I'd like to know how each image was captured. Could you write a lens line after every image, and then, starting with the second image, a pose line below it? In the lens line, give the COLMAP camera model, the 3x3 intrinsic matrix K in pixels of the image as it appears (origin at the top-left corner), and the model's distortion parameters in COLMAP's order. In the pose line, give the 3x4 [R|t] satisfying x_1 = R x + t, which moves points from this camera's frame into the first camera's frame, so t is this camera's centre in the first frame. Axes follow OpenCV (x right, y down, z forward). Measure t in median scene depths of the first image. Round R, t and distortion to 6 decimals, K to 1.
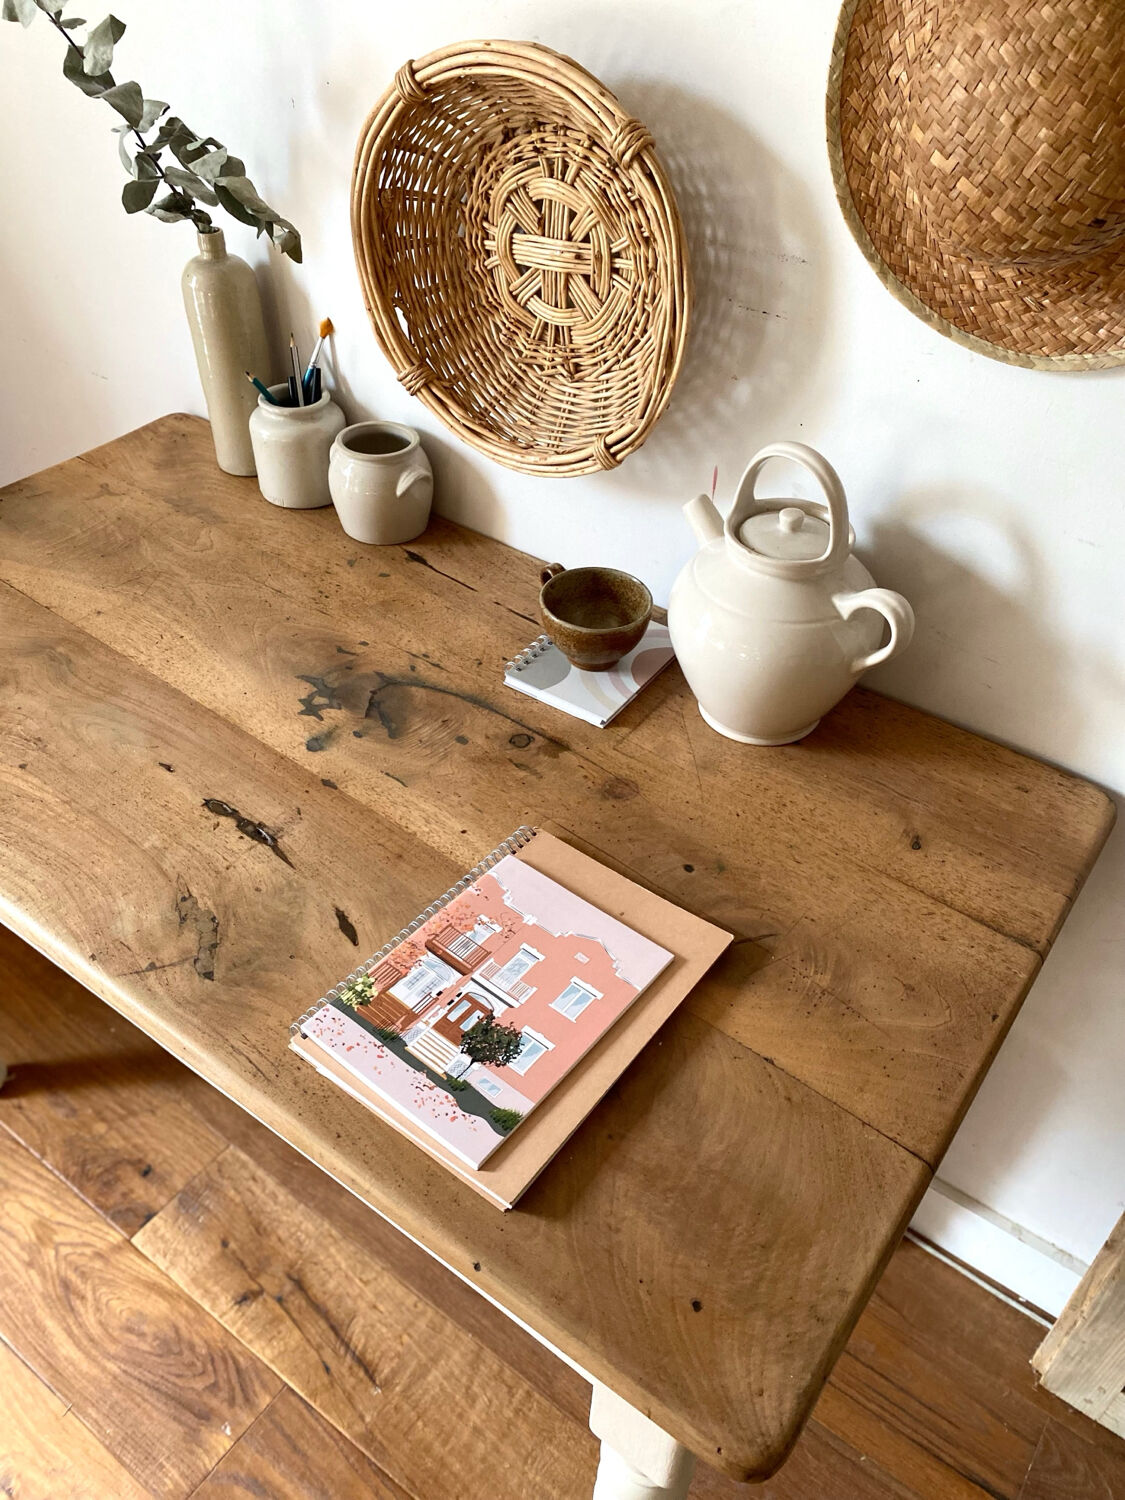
lens RADIAL K [[1146.6, 0, 572.3], [0, 1146.6, 742.3], [0, 0, 1]] dist [0.027349, -0.028224]
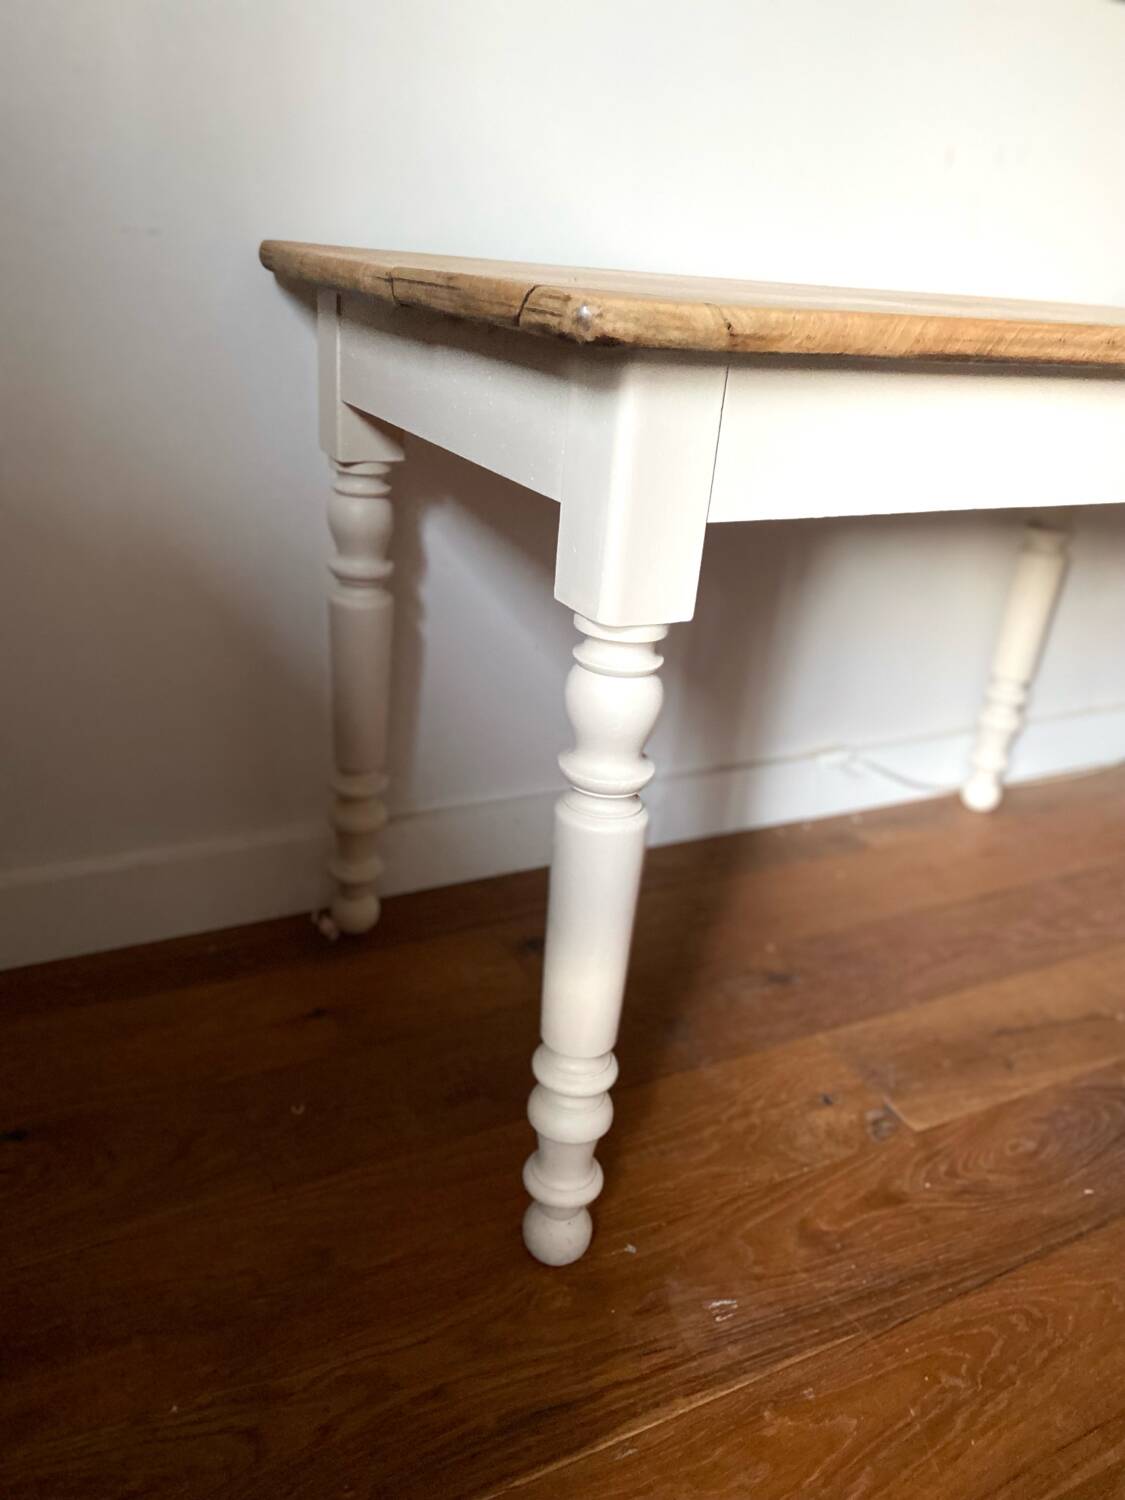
lens RADIAL K [[1146.6, 0, 570.5], [0, 1146.6, 756.5], [0, 0, 1]] dist [0.027349, -0.028224]
pose [[0.452173, -0.355045, 0.818219, -1.416591], [0.518104, 0.851274, 0.083068, 0.024224], [-0.726022, 0.386362, 0.568873, 0.830330]]
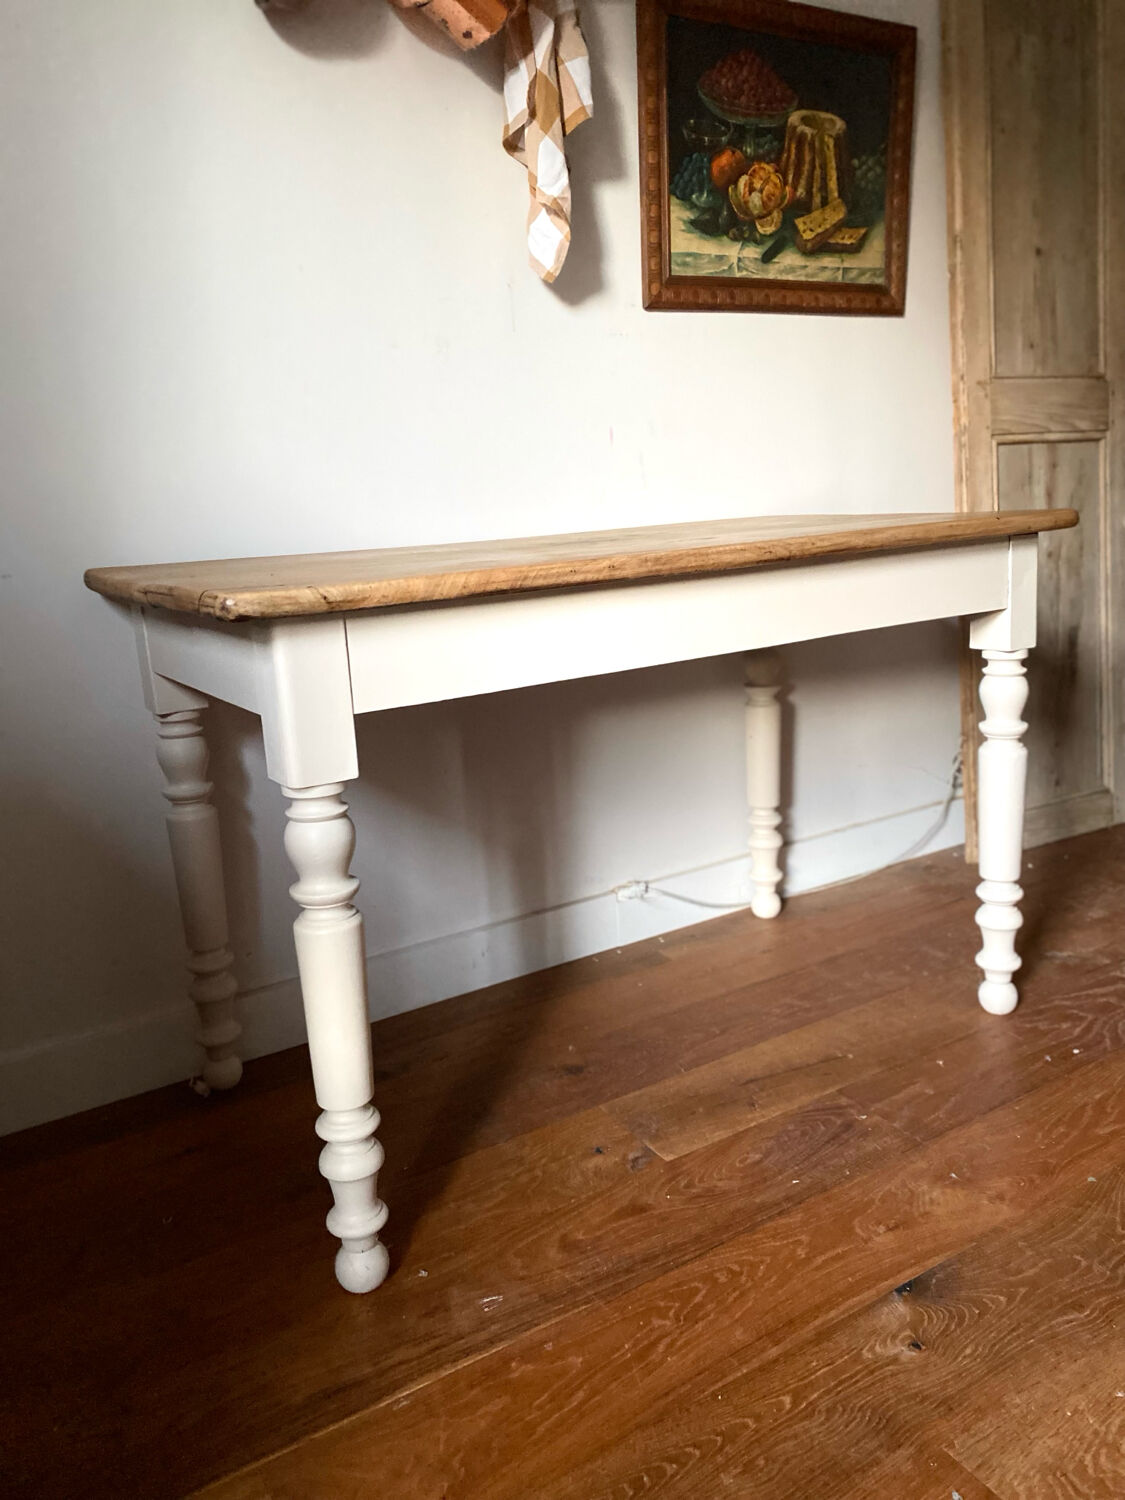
lens RADIAL K [[1146.6, 0, 574.9], [0, 1146.6, 741.3], [0, 0, 1]] dist [0.027349, -0.028224]
pose [[0.378833, -0.247543, 0.891744, -1.637143], [0.642188, 0.764141, -0.060694, 0.215274], [-0.666394, 0.595660, 0.448451, 0.516699]]
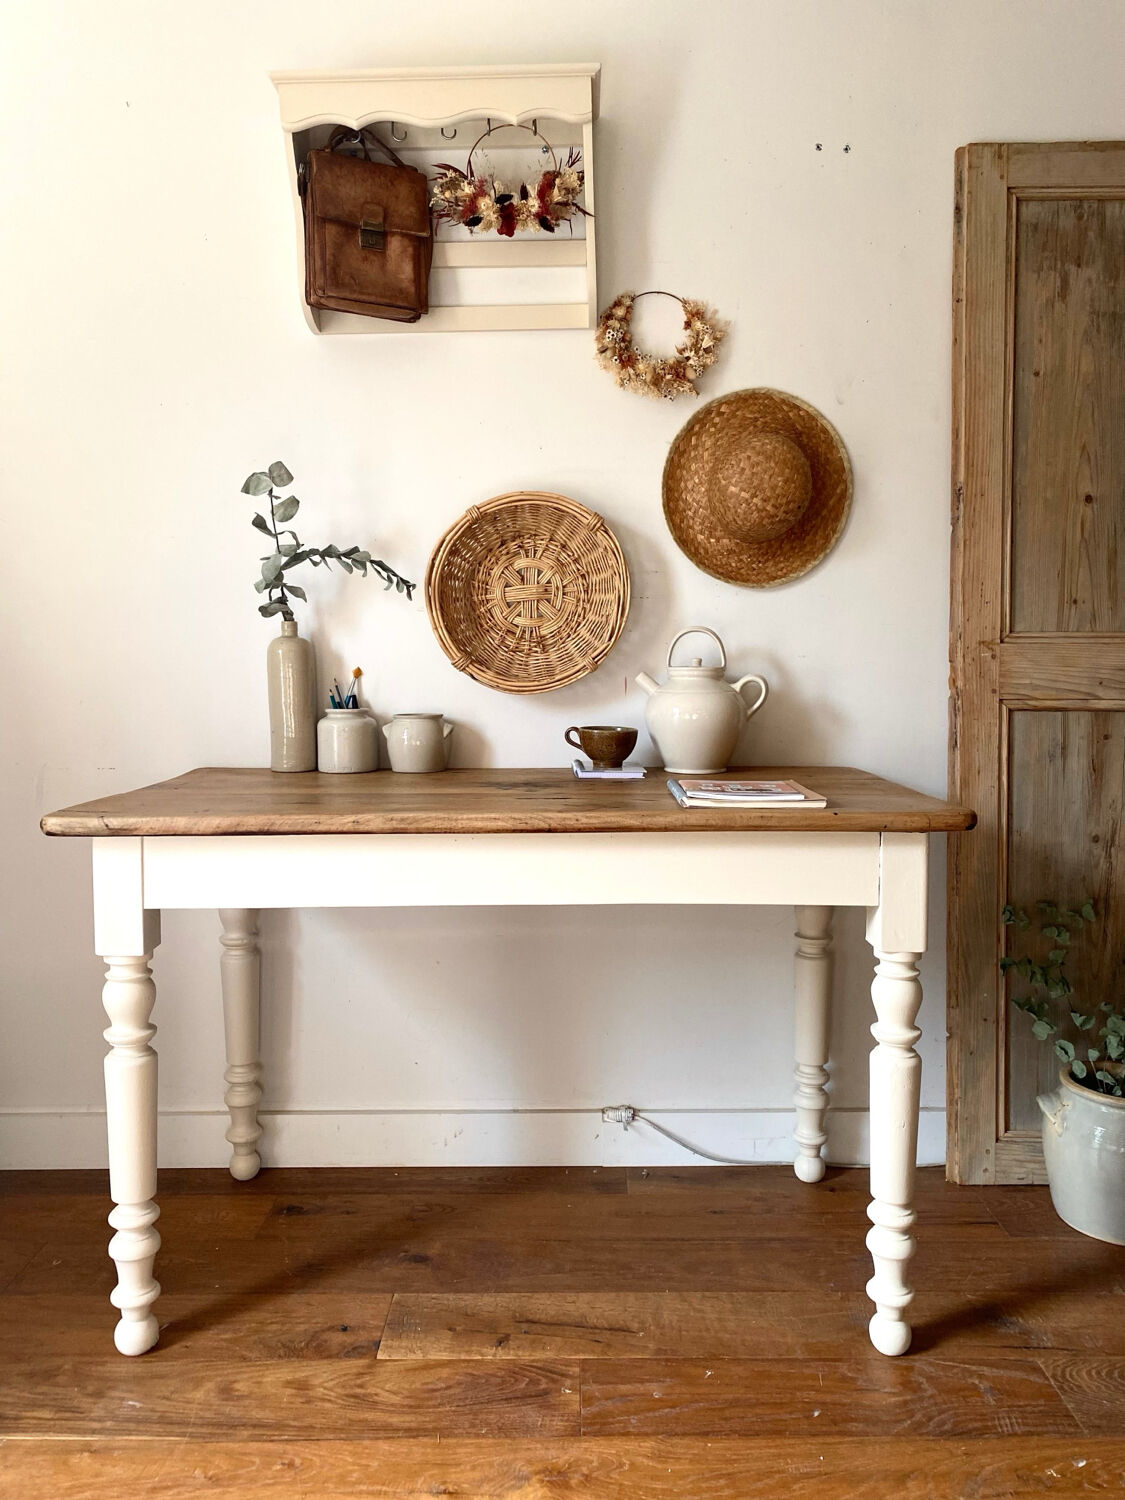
lens RADIAL K [[1146.6, 0, 567.3], [0, 1146.6, 747.3], [0, 0, 1]] dist [0.027349, -0.028224]
pose [[0.810366, -0.071820, 0.581506, -1.121654], [0.394554, 0.800603, -0.450957, 0.714893], [-0.433167, 0.594876, 0.677118, -0.236636]]
